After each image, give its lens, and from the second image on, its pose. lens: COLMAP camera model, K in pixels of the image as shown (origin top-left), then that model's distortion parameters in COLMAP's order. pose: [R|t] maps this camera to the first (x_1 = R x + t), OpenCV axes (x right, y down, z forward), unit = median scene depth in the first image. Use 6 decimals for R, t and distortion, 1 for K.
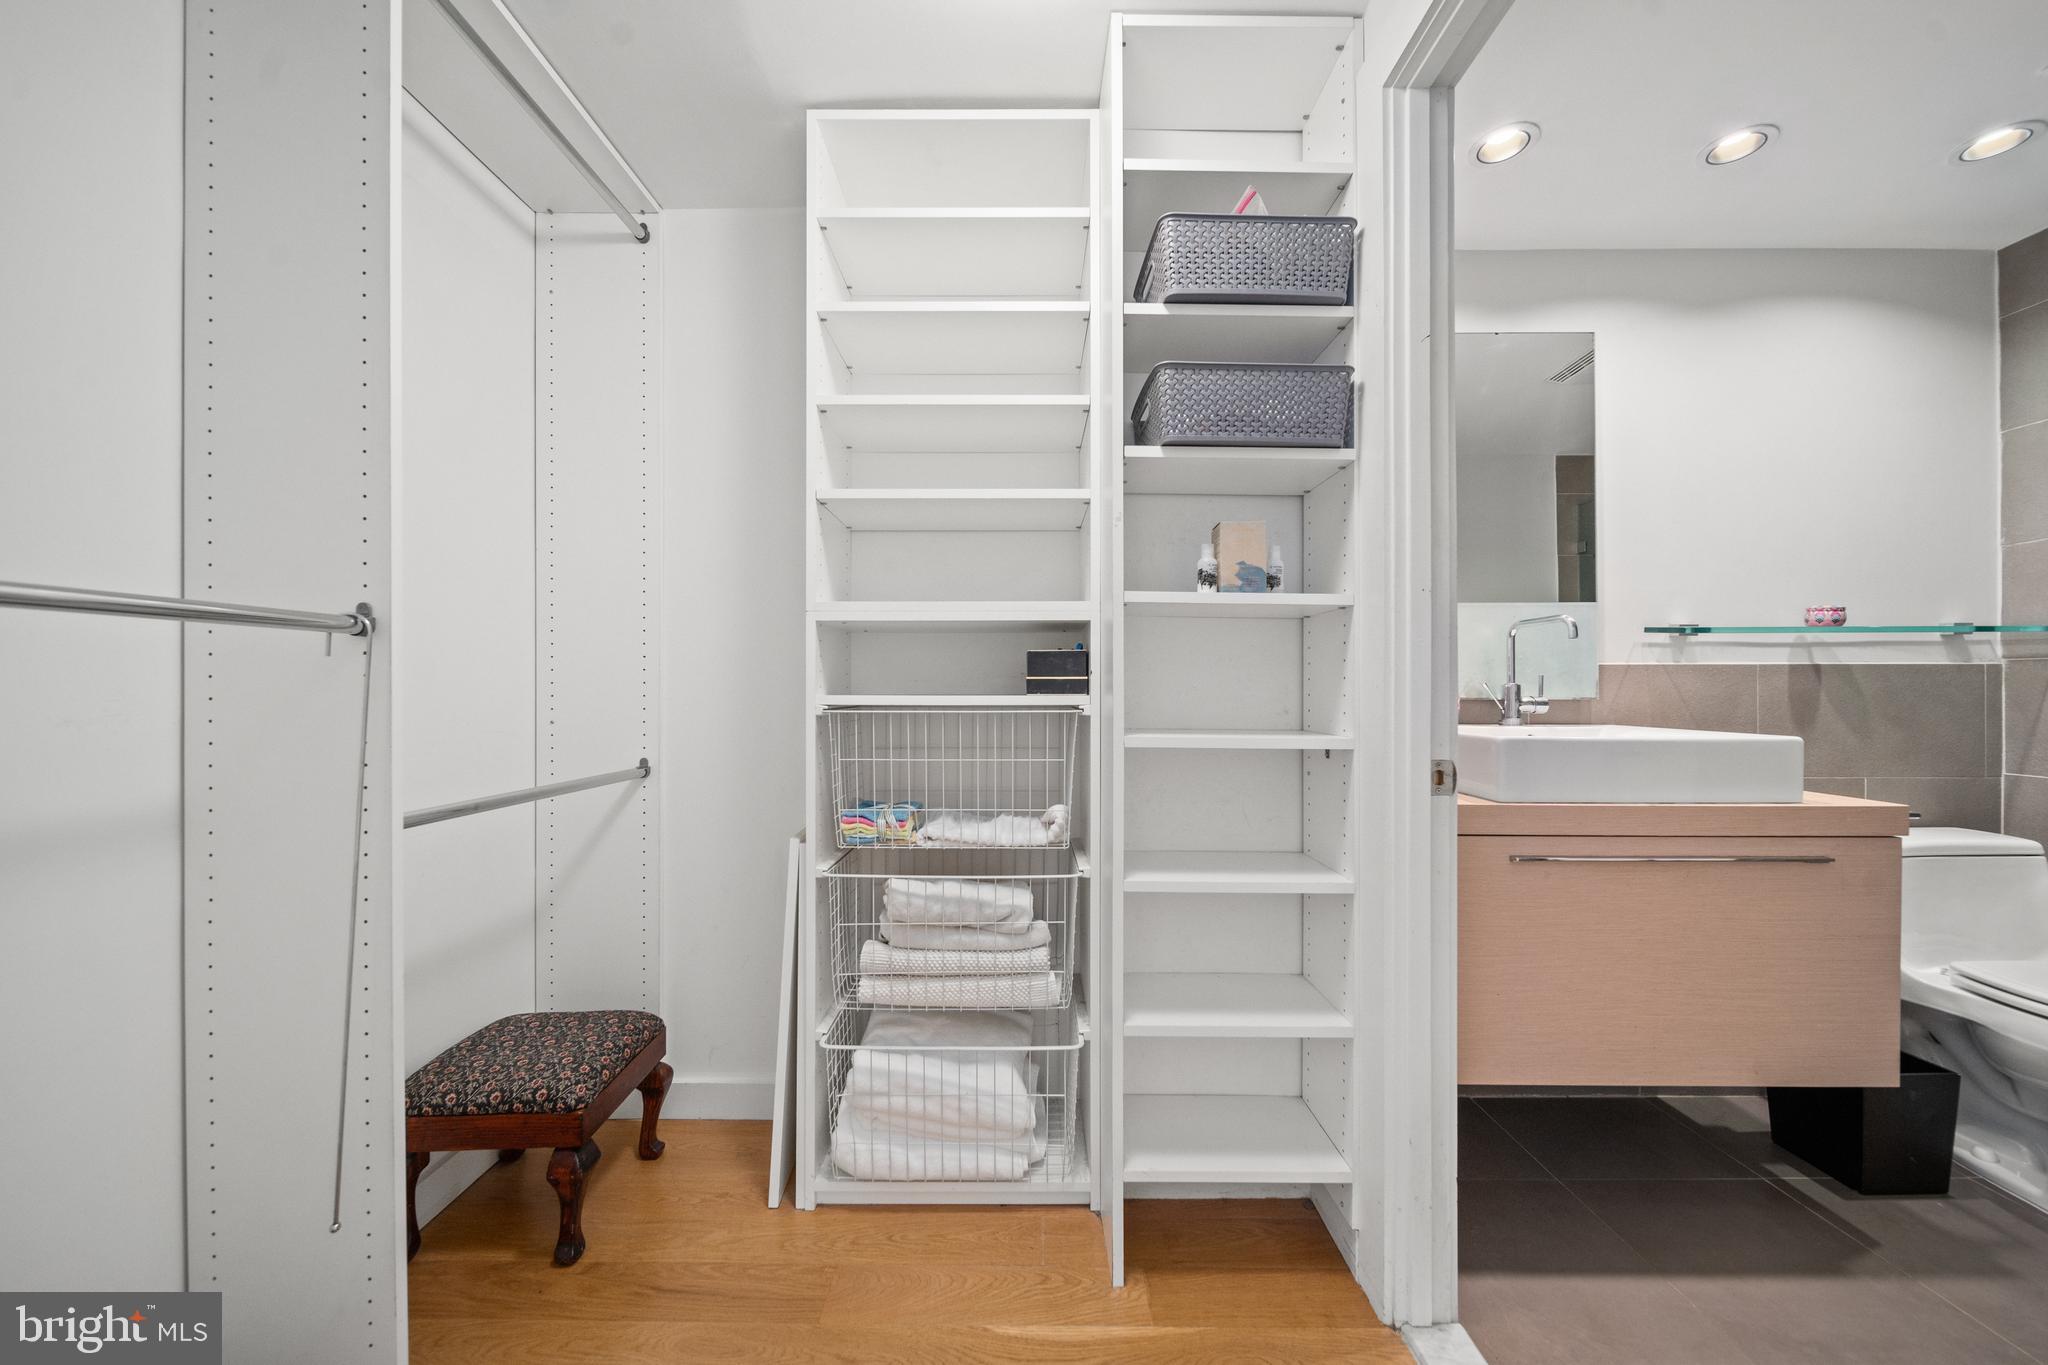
lens RADIAL K [[732.1, 0, 1023.6], [0, 732.1, 689.6], [0, 0, 1]] dist [-0.001610, -0.001451]
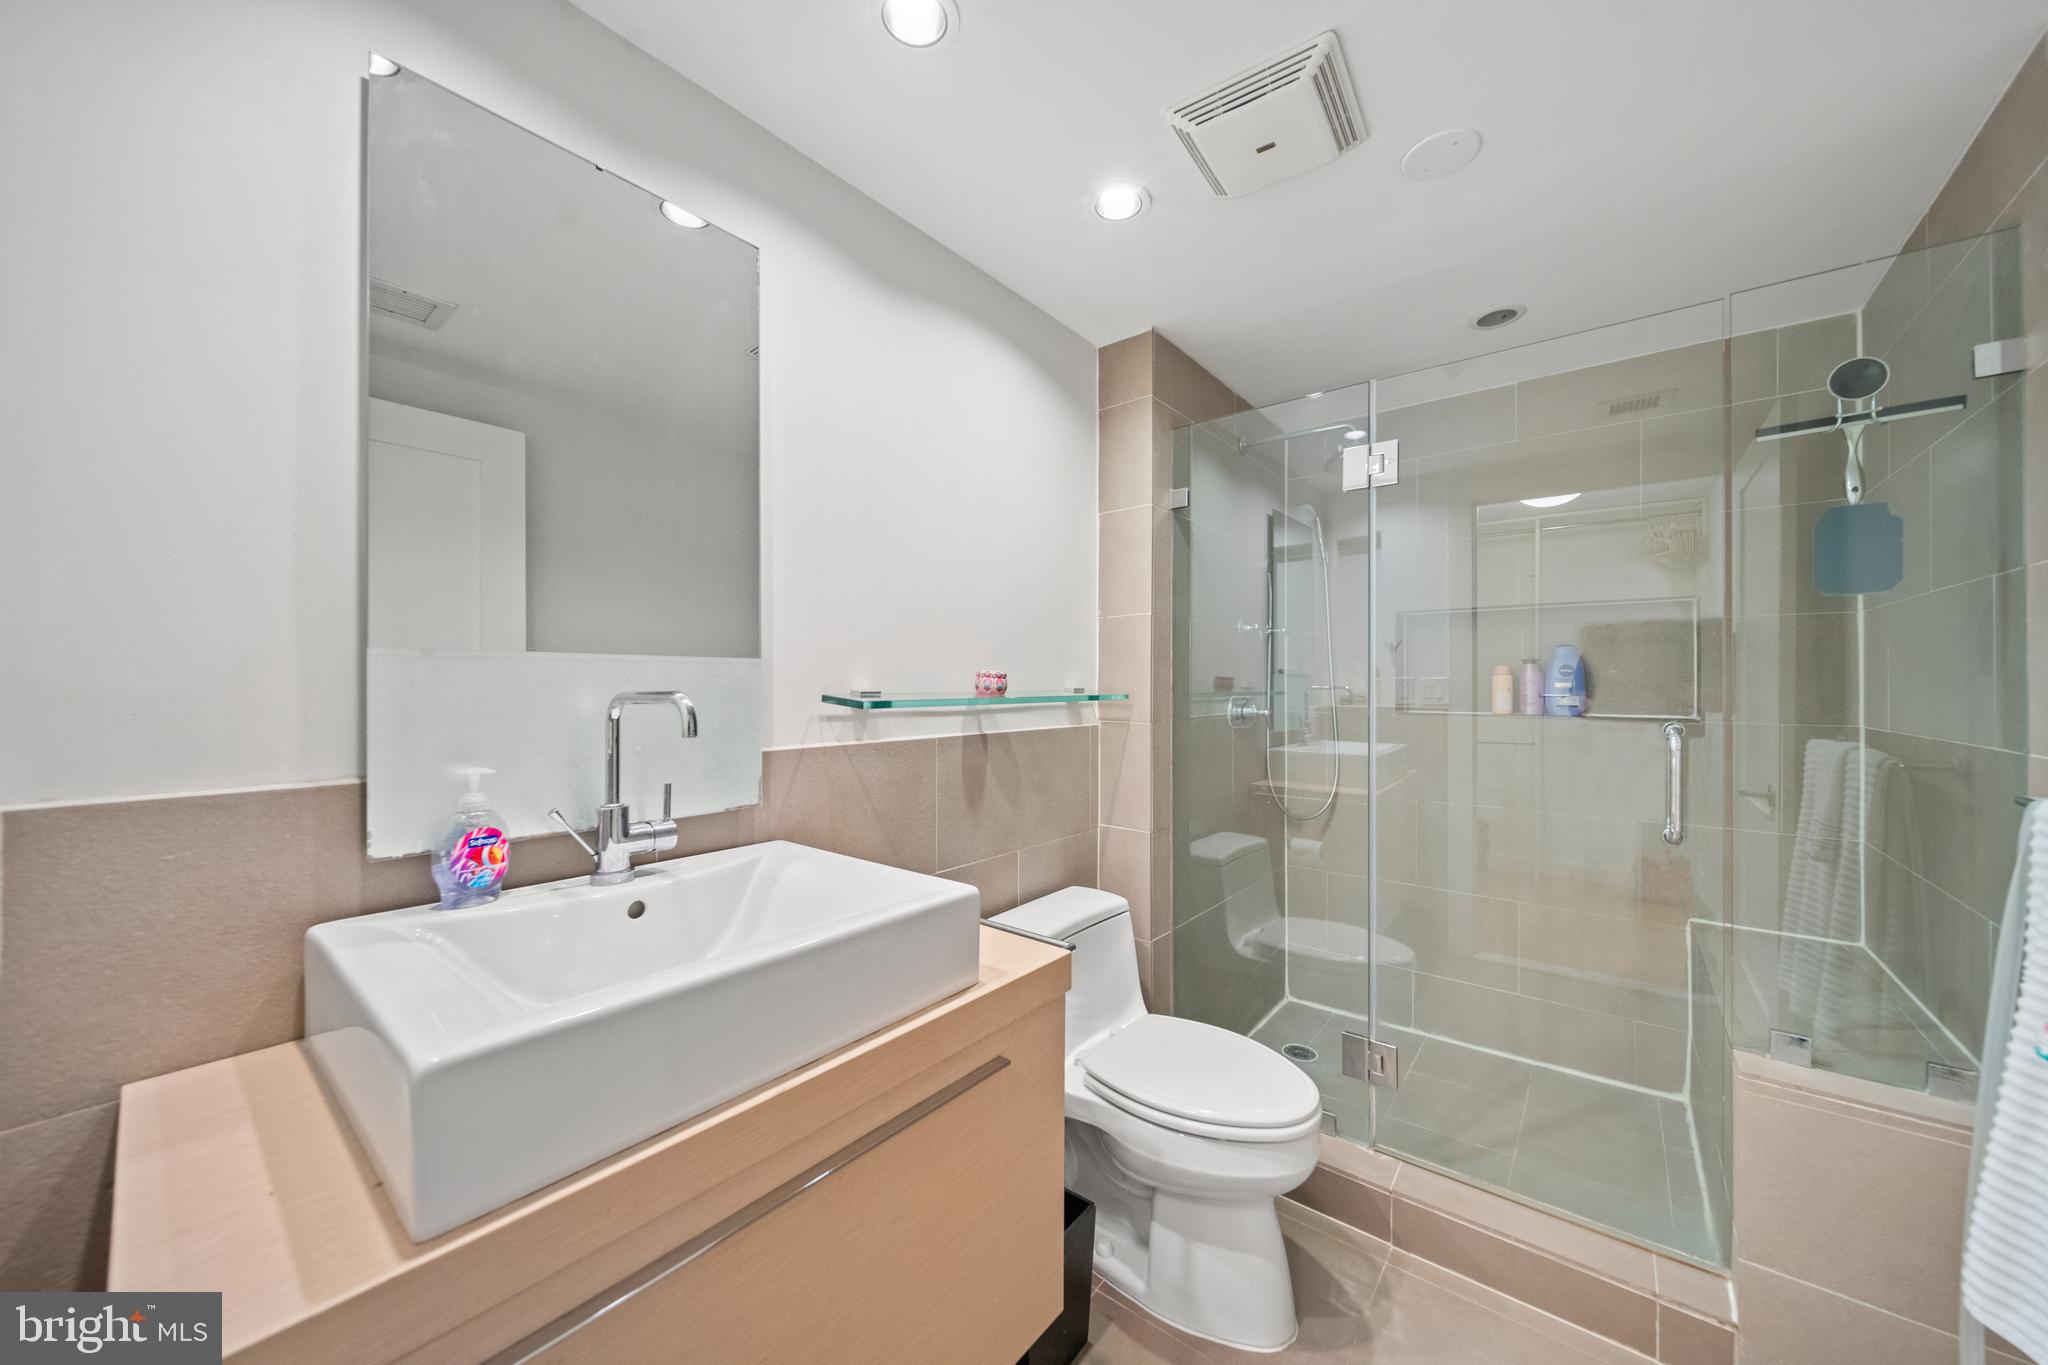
lens RADIAL K [[732.1, 0, 1021.9], [0, 732.1, 680.9], [0, 0, 1]] dist [-0.001610, -0.001451]
pose [[0.627439, 0.006498, 0.778639, 0.414659], [-0.002653, 0.999977, -0.006208, -0.095506], [-0.778662, 0.001829, 0.627441, 0.398508]]
